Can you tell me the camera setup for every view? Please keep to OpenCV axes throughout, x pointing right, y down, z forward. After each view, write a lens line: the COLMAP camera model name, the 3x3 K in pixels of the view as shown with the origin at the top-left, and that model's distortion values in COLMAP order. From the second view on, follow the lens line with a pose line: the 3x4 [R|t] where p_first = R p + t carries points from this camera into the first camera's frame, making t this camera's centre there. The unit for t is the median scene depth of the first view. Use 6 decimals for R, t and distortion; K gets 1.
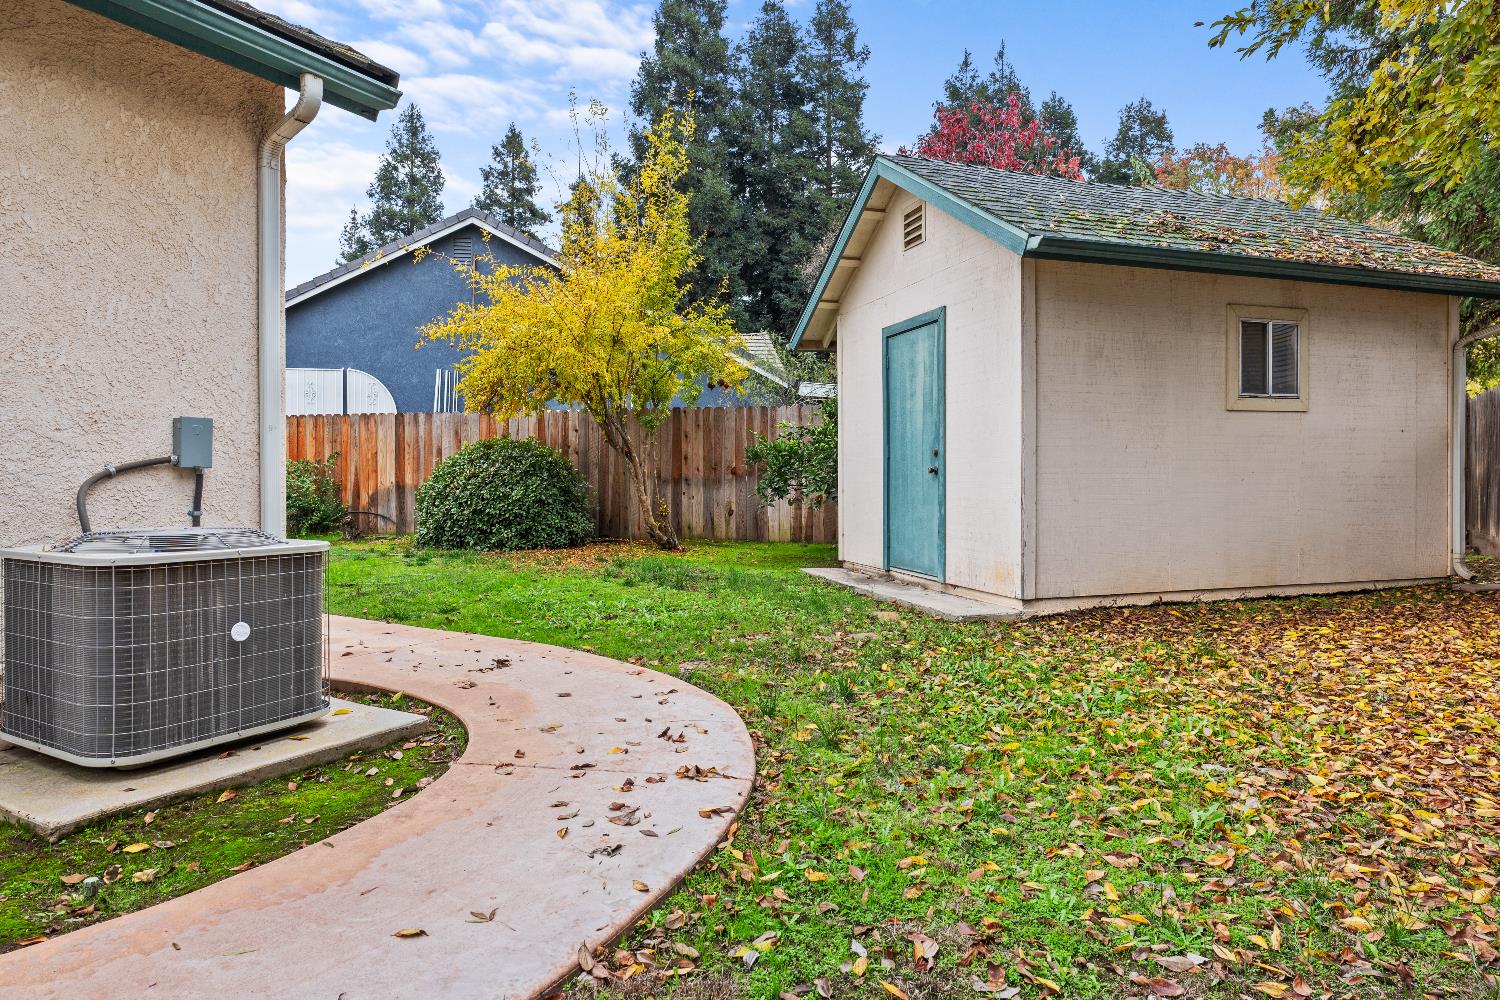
lens RADIAL K [[897.4, 0, 750.0], [0, 897.4, 467.7], [0, 0, 1]] dist [-0.002001, 0.001432]
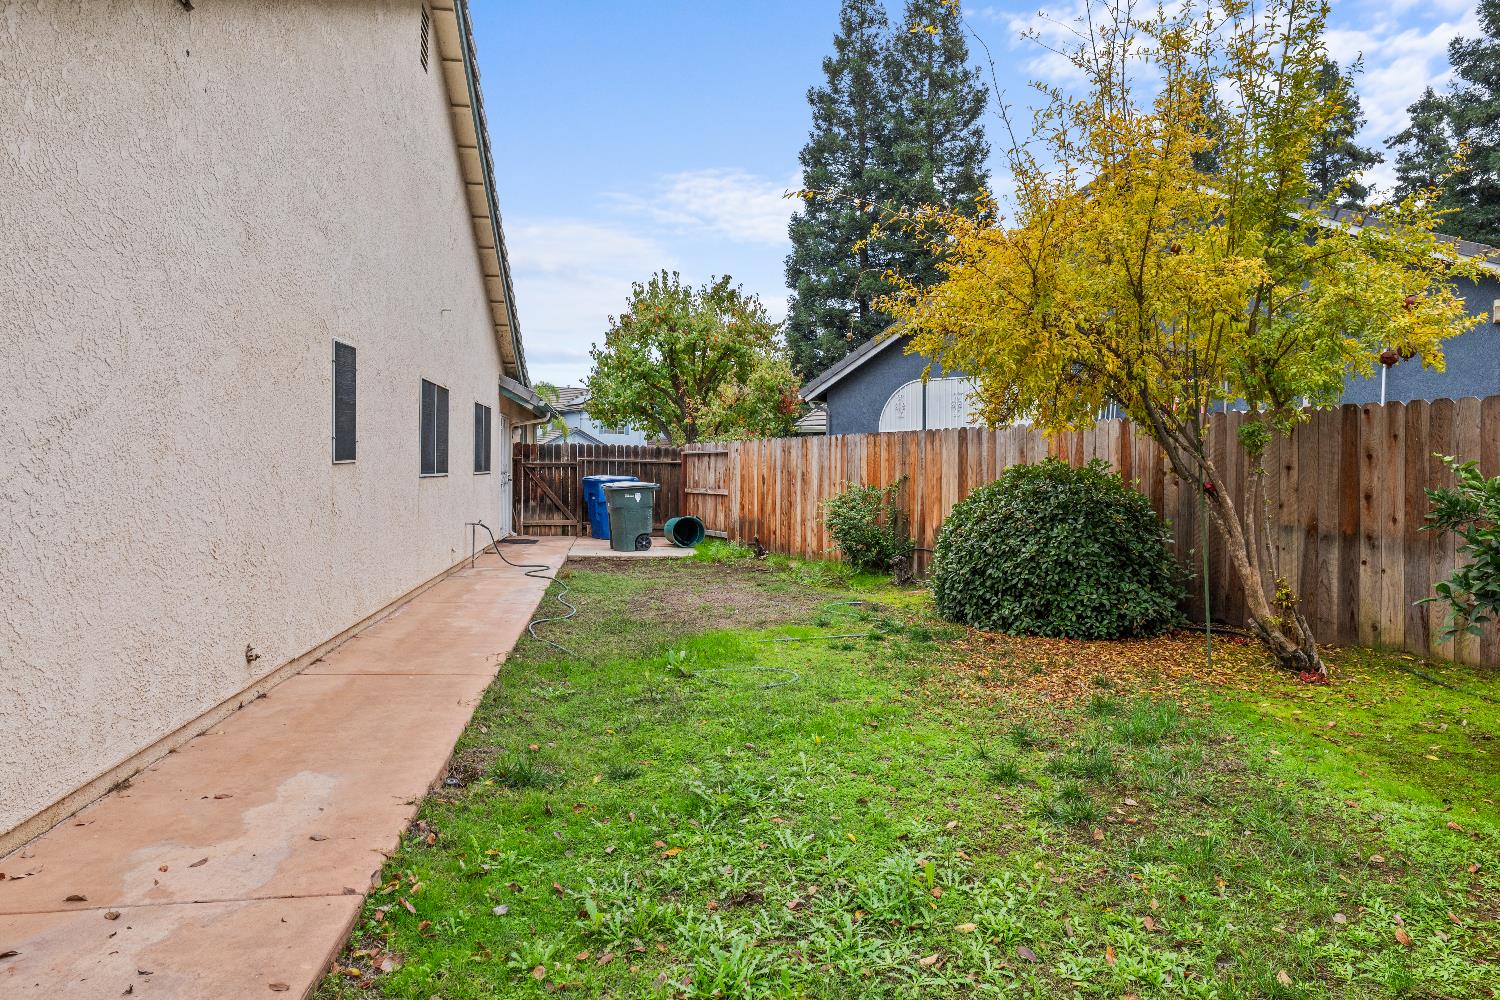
lens RADIAL K [[897.4, 0, 750.0], [0, 897.4, 467.7], [0, 0, 1]] dist [-0.002001, 0.001432]
pose [[0.644571, 0.001746, -0.764542, 0.100638], [-0.003523, 0.999994, -0.000687, -0.026884], [0.764536, 0.003136, 0.644573, 0.368699]]
